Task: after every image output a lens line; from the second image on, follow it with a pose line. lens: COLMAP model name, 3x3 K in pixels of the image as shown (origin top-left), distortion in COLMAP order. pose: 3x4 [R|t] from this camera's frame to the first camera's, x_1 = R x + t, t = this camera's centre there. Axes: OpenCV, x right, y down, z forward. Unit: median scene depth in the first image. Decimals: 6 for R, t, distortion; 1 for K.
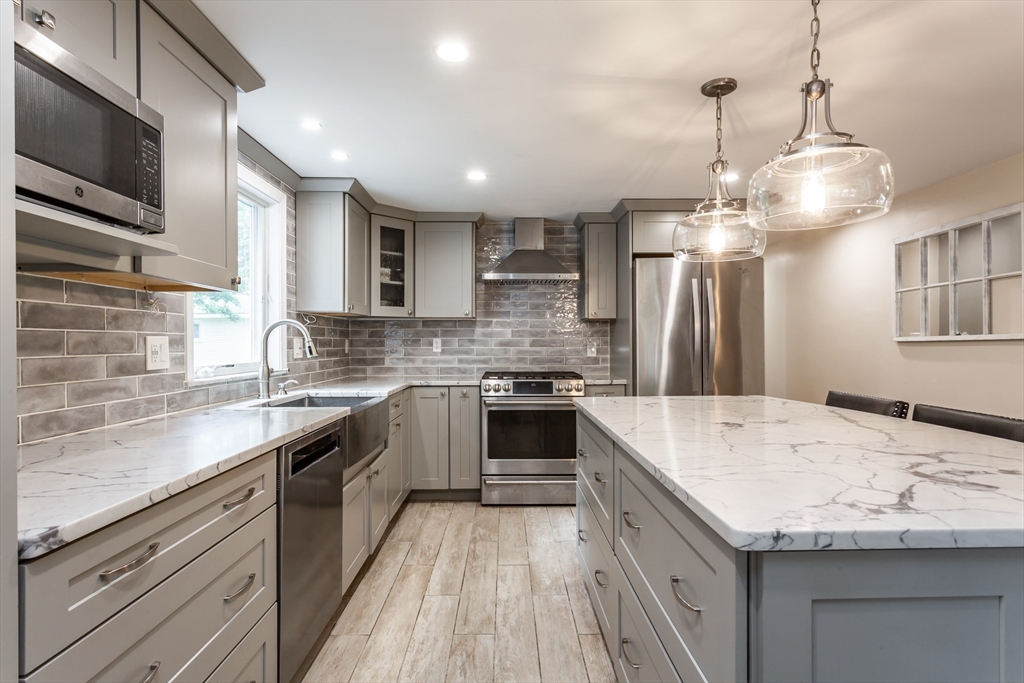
lens RADIAL K [[524.1, 0, 513.1], [0, 524.1, 345.4], [0, 0, 1]] dist [-0.003534, -0.000551]
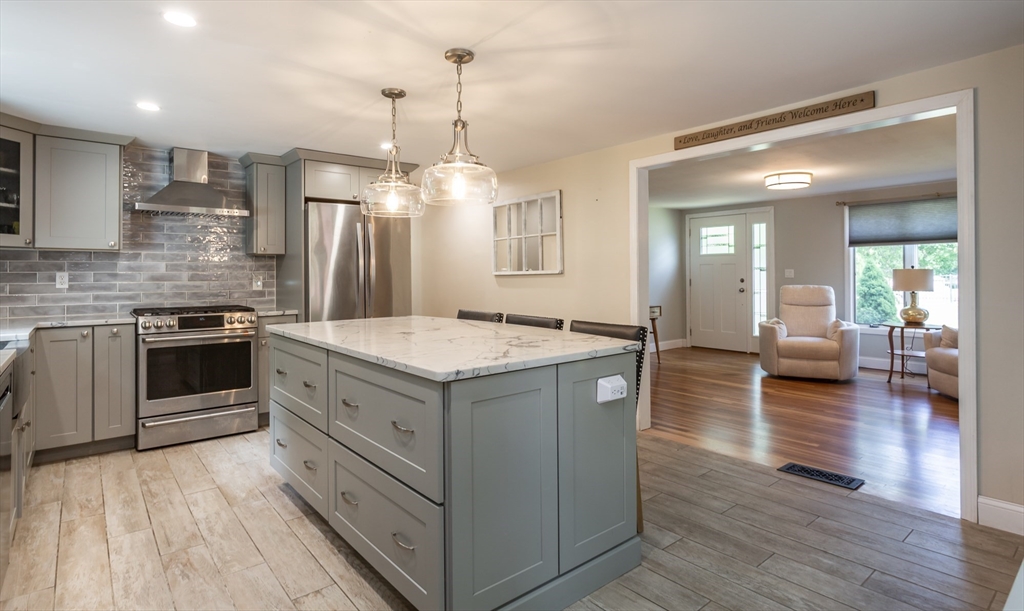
lens RADIAL K [[525.5, 0, 509.9], [0, 525.5, 271.5], [0, 0, 1]] dist [0.000957, 0.000139]
pose [[0.783797, 0.001917, 0.621015, -0.125265], [0.006050, 0.999924, -0.010722, -0.001242], [-0.620988, 0.012161, 0.783726, -0.151915]]
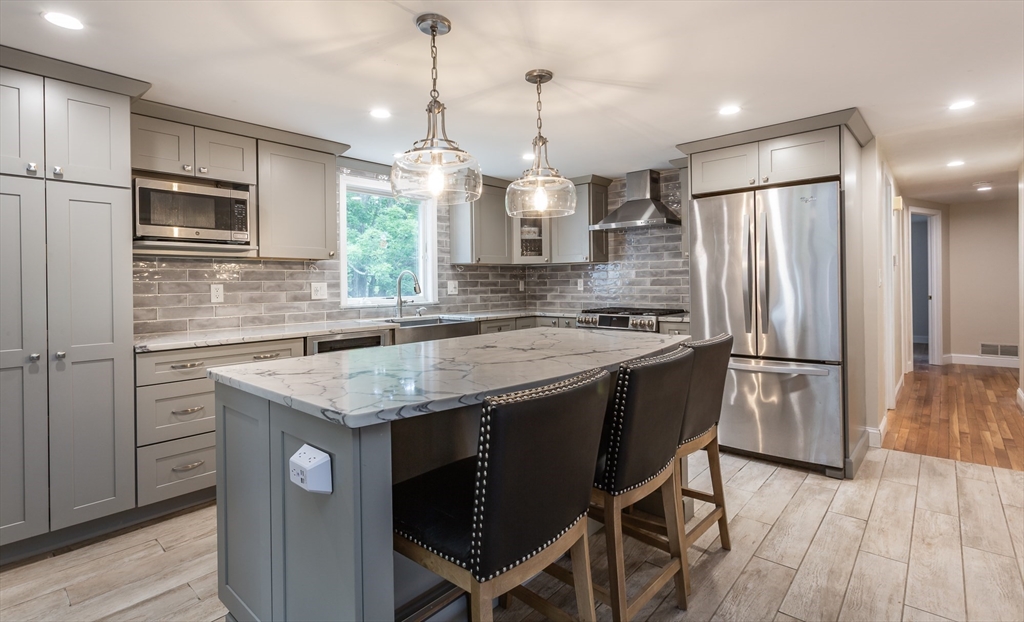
lens RADIAL K [[480.1, 0, 515.4], [0, 480.1, 283.1], [0, 0, 1]] dist [0.000311, 0.000100]
pose [[0.739532, -0.006593, -0.673089, 0.598775], [0.007153, 0.999973, -0.001936, -0.003620], [0.673083, -0.003383, 0.739559, 0.069822]]
